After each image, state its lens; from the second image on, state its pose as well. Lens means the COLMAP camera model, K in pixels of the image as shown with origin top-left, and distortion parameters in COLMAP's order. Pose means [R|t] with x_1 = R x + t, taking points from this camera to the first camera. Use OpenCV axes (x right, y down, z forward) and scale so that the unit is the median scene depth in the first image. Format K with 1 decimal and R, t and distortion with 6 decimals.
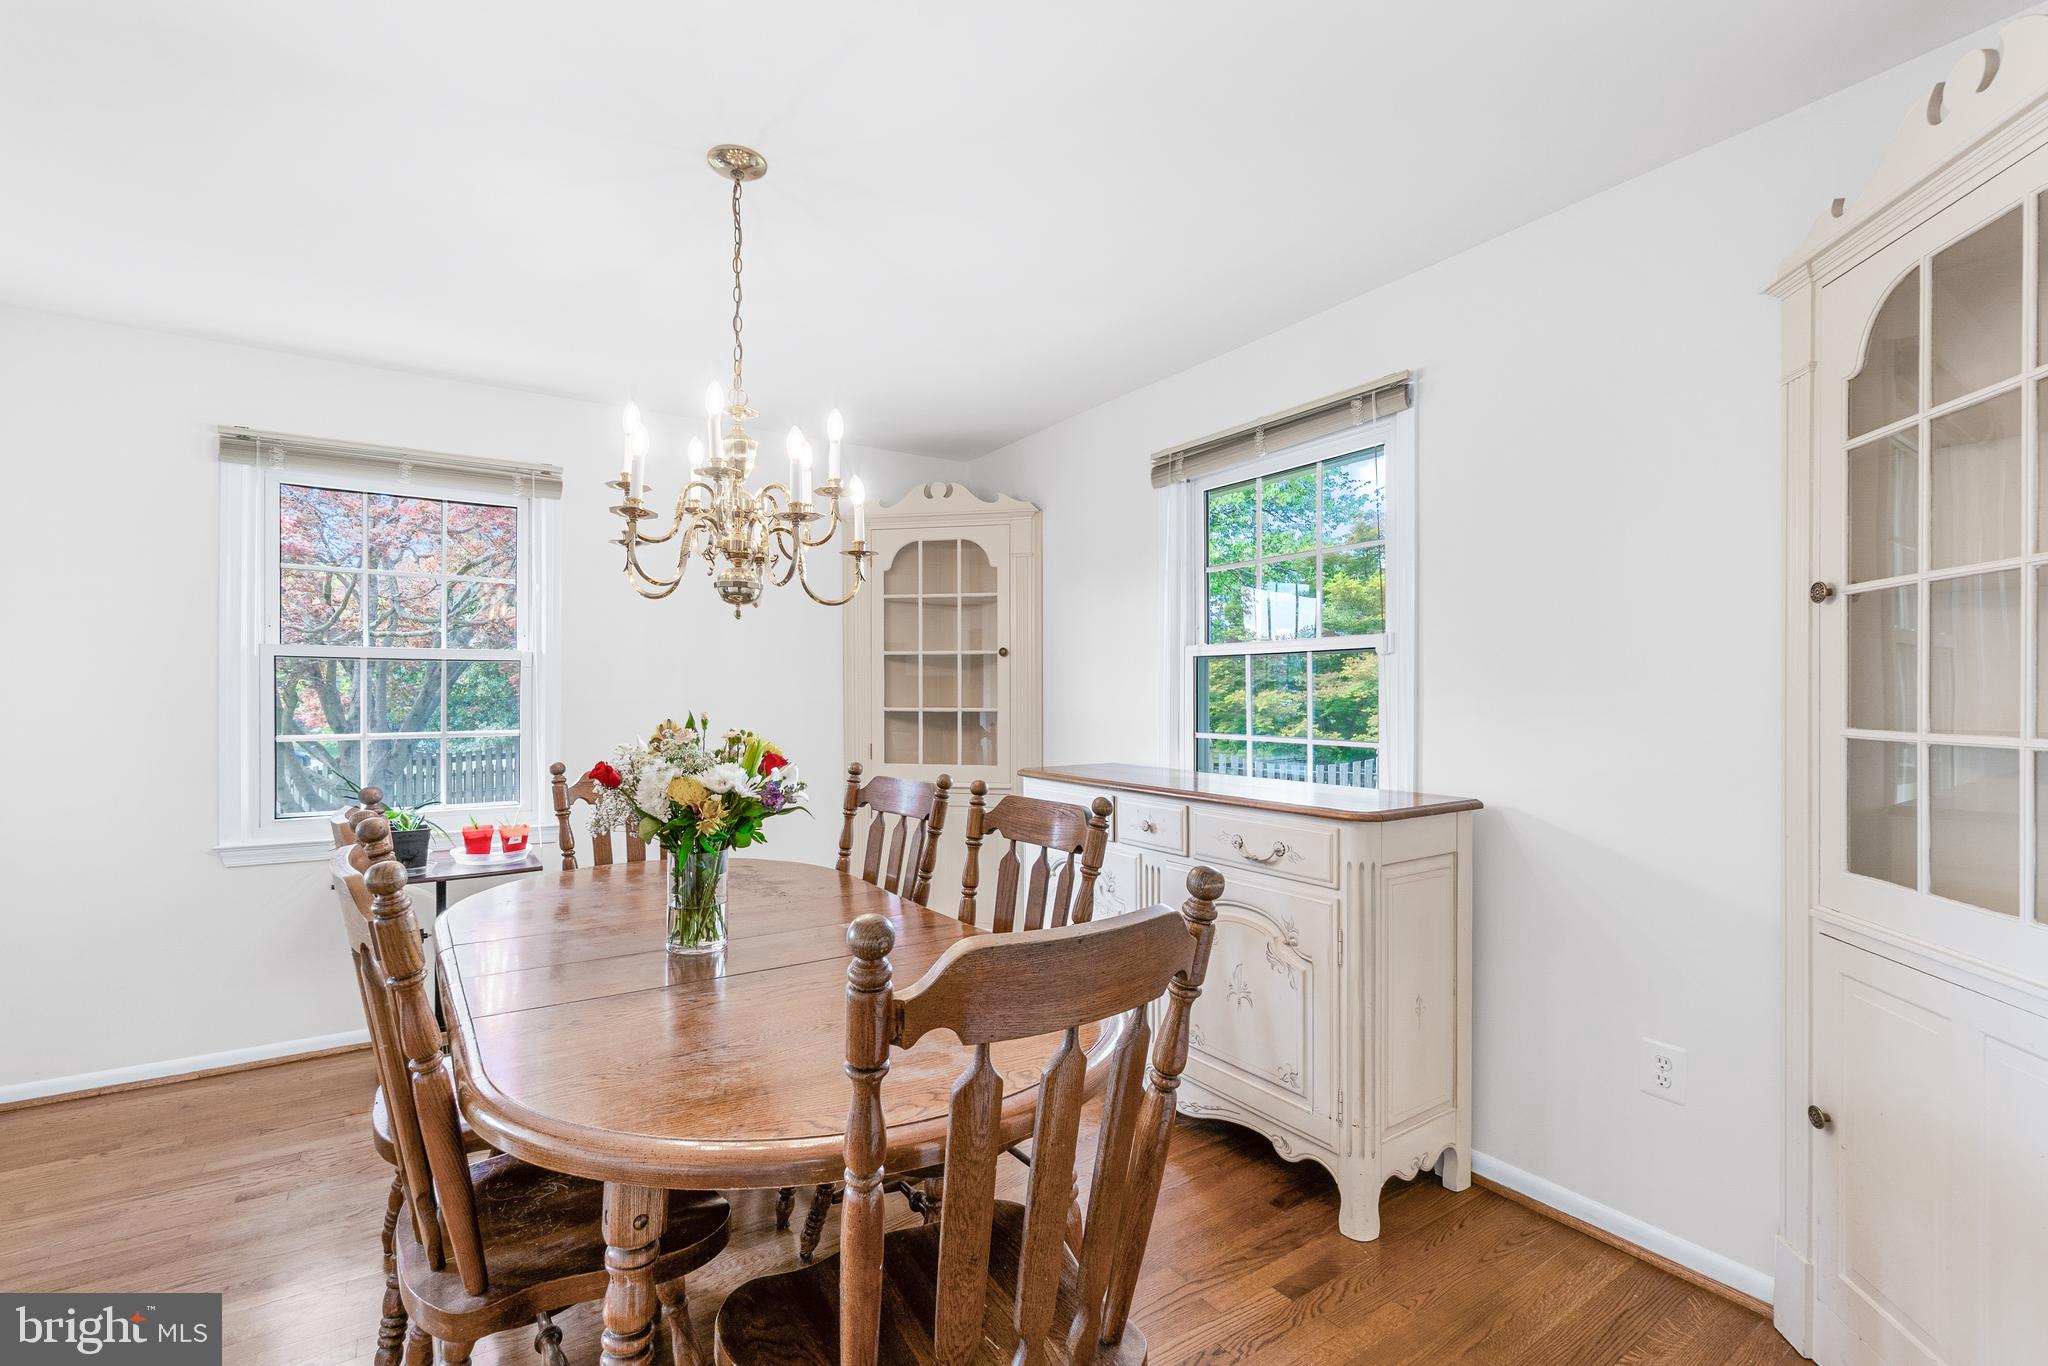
lens RADIAL K [[890.2, 0, 1001.5], [0, 890.2, 688.4], [0, 0, 1]] dist [-0.002788, 0.000803]
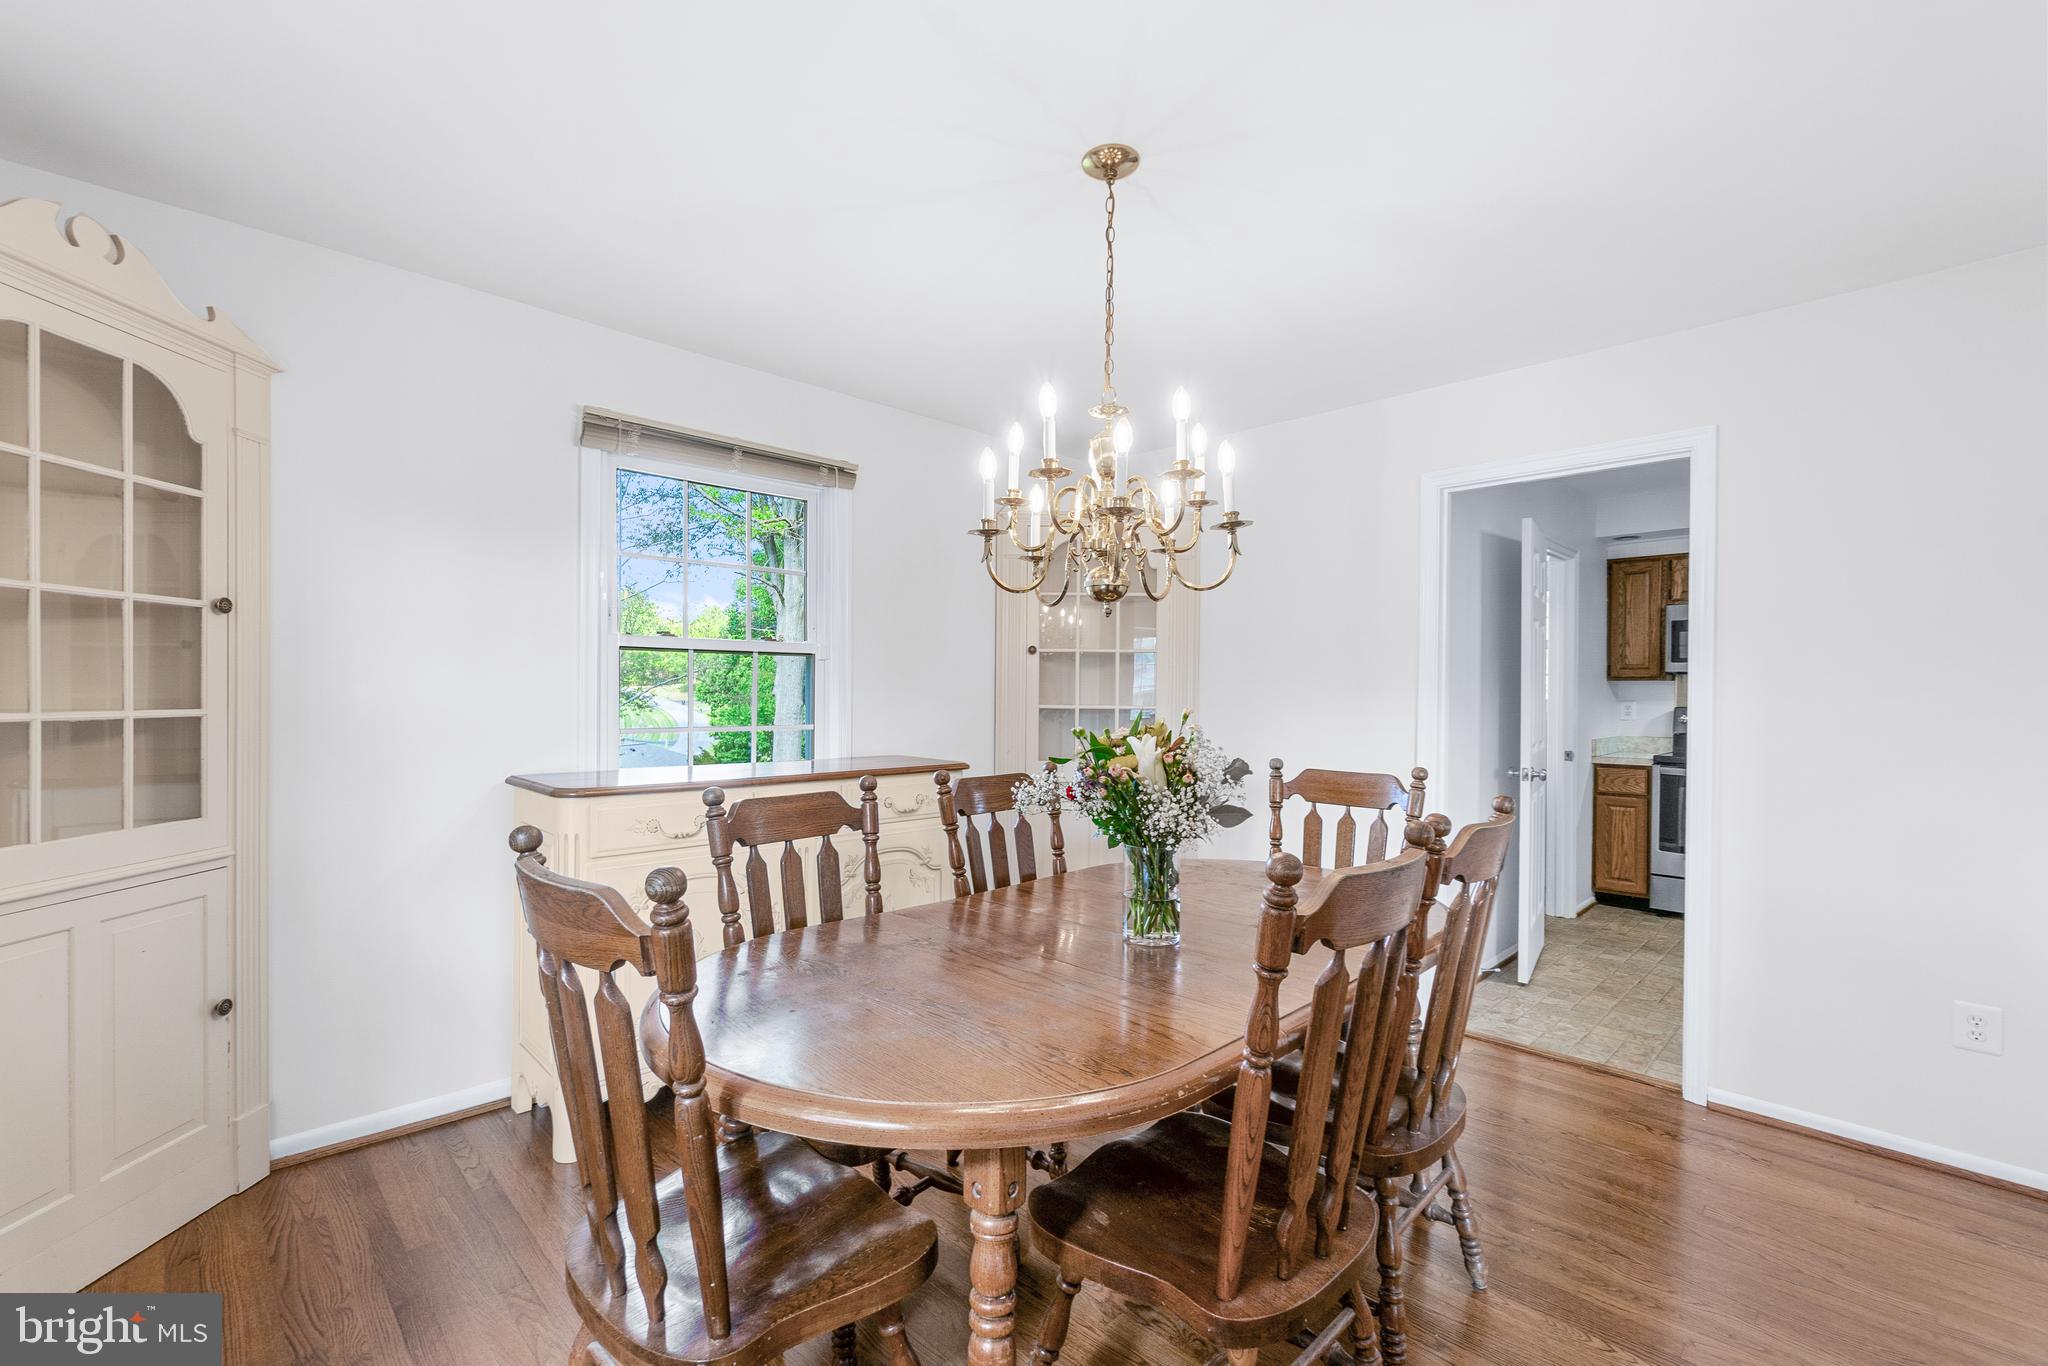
lens RADIAL K [[890.2, 0, 1001.5], [0, 890.2, 688.4], [0, 0, 1]] dist [-0.002788, 0.000803]
pose [[-0.171584, 0.002580, 0.985166, -0.838724], [-0.015506, 0.999866, -0.005319, 0.007232], [-0.985047, -0.016189, -0.171521, 0.848471]]
